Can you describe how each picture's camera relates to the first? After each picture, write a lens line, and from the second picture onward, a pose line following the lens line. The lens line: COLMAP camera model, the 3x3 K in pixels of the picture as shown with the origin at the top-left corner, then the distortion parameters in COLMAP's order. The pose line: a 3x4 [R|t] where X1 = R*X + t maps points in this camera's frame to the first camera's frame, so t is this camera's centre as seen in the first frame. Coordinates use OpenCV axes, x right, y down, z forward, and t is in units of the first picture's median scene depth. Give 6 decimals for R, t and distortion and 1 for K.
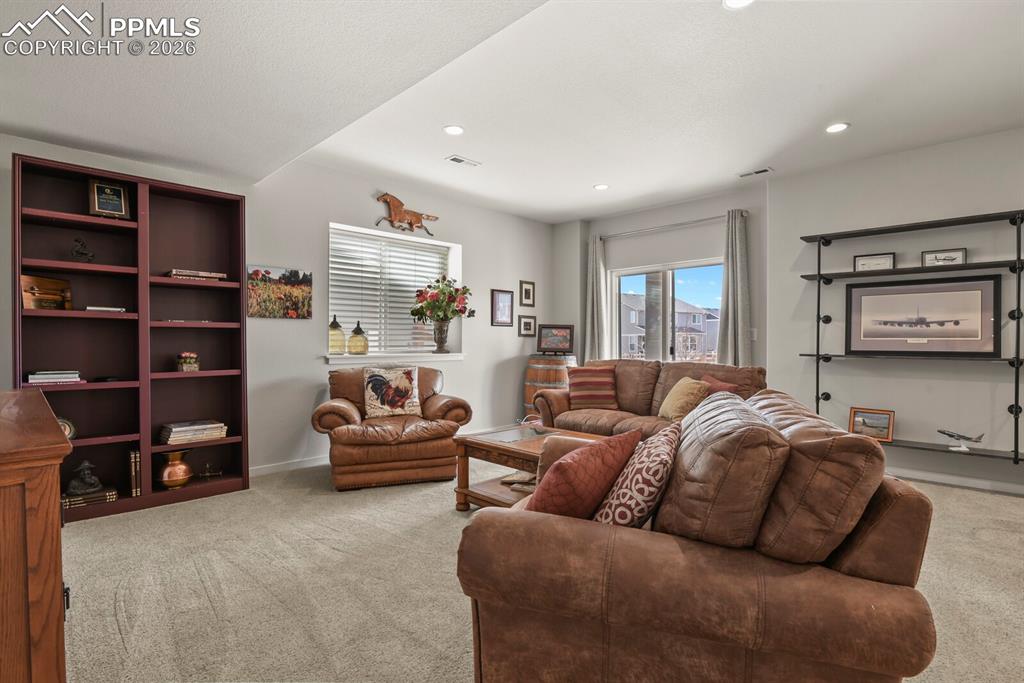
lens RADIAL K [[497.7, 0, 517.7], [0, 497.7, 340.4], [0, 0, 1]] dist [-0.014041, -0.005770]
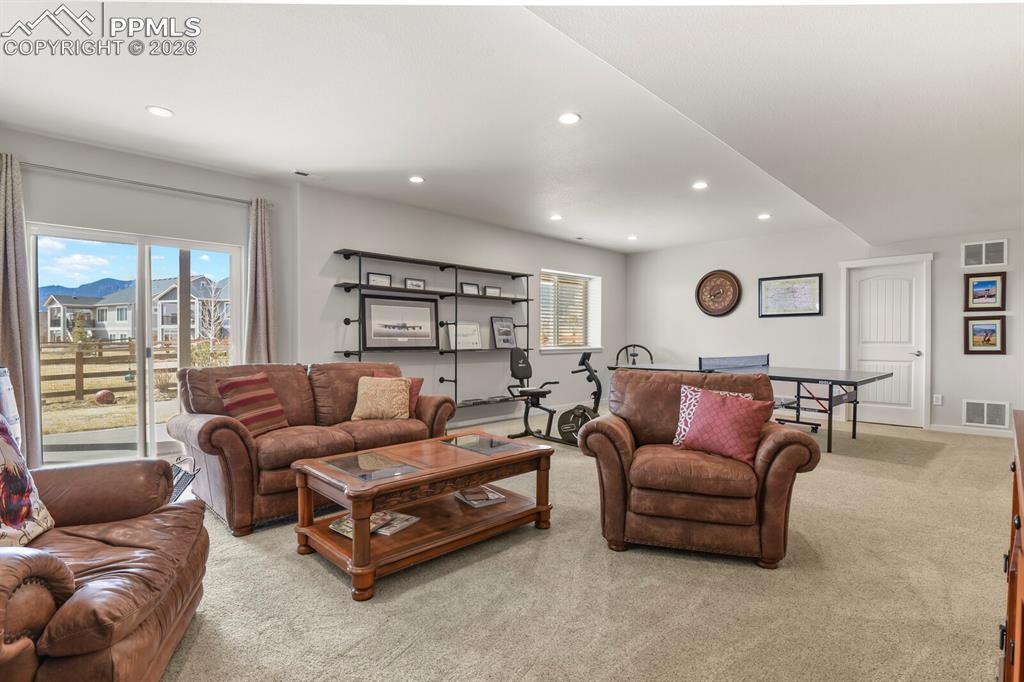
lens RADIAL K [[497.7, 0, 516.4], [0, 497.7, 344.7], [0, 0, 1]] dist [-0.014041, -0.005770]
pose [[0.011901, -0.015128, 0.999815, -0.615539], [-0.004801, 0.999873, 0.015186, -0.007548], [-0.999918, -0.004981, 0.011827, 0.633247]]
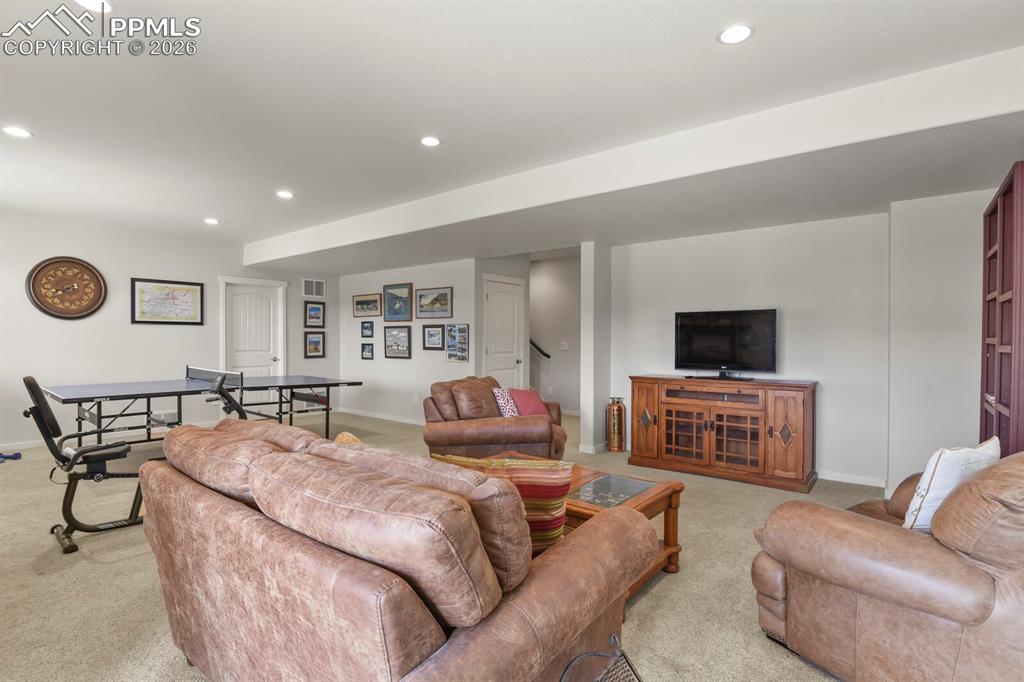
lens RADIAL K [[497.7, 0, 529.3], [0, 497.7, 339.3], [0, 0, 1]] dist [-0.014041, -0.005770]
pose [[-0.991206, -0.007745, -0.132100, 0.195314], [-0.006595, 0.999936, -0.009140, -0.030014], [0.132162, -0.008188, -0.991194, 1.444075]]
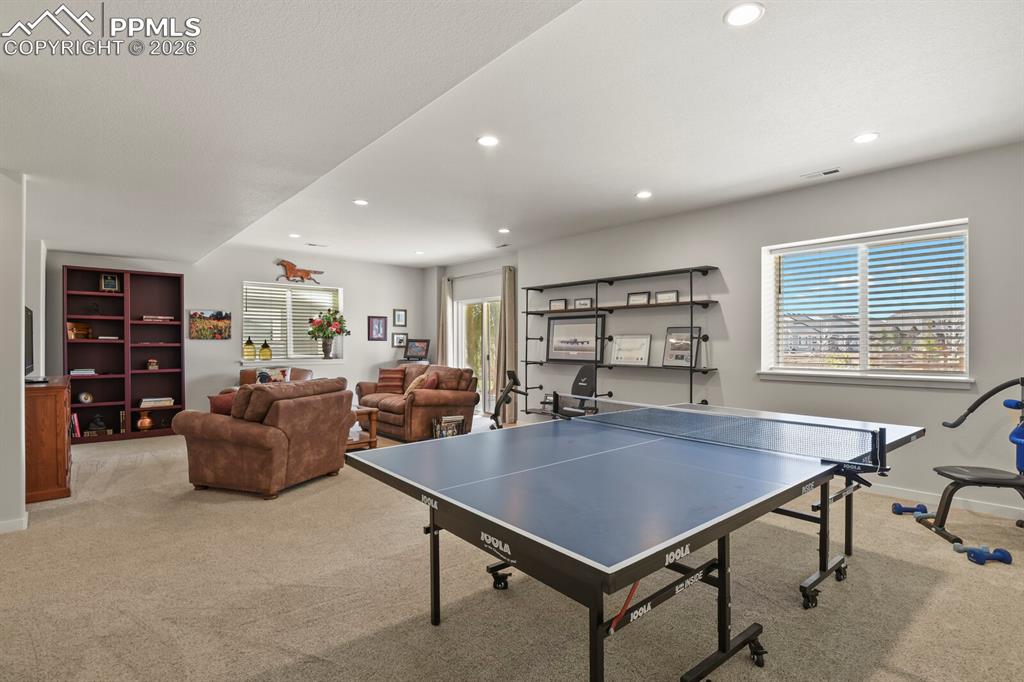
lens RADIAL K [[497.7, 0, 519.3], [0, 497.7, 341.1], [0, 0, 1]] dist [-0.014041, -0.005770]
pose [[0.997356, -0.000523, -0.072662, 0.731314], [0.000359, 0.999997, -0.002274, -0.034995], [0.072663, 0.002242, 0.997354, -0.652709]]
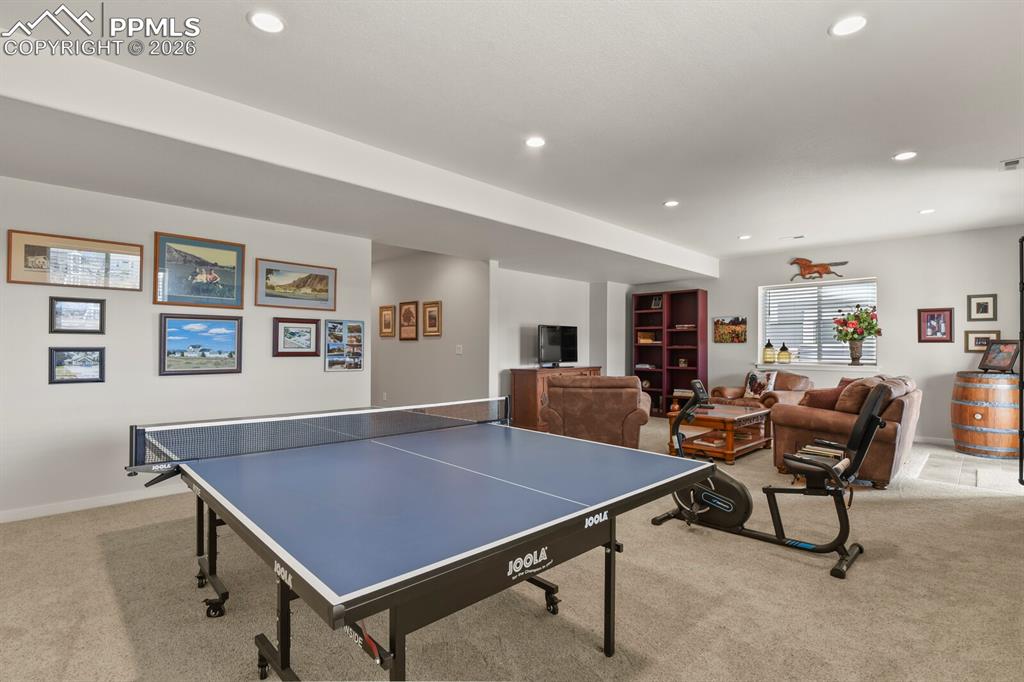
lens RADIAL K [[497.7, 0, 516.7], [0, 497.7, 342.5], [0, 0, 1]] dist [-0.014041, -0.005770]
pose [[0.003832, -0.009593, -0.999947, 1.478256], [-0.000105, 0.999954, -0.009594, -0.027299], [0.999993, 0.000142, 0.003831, 0.158943]]
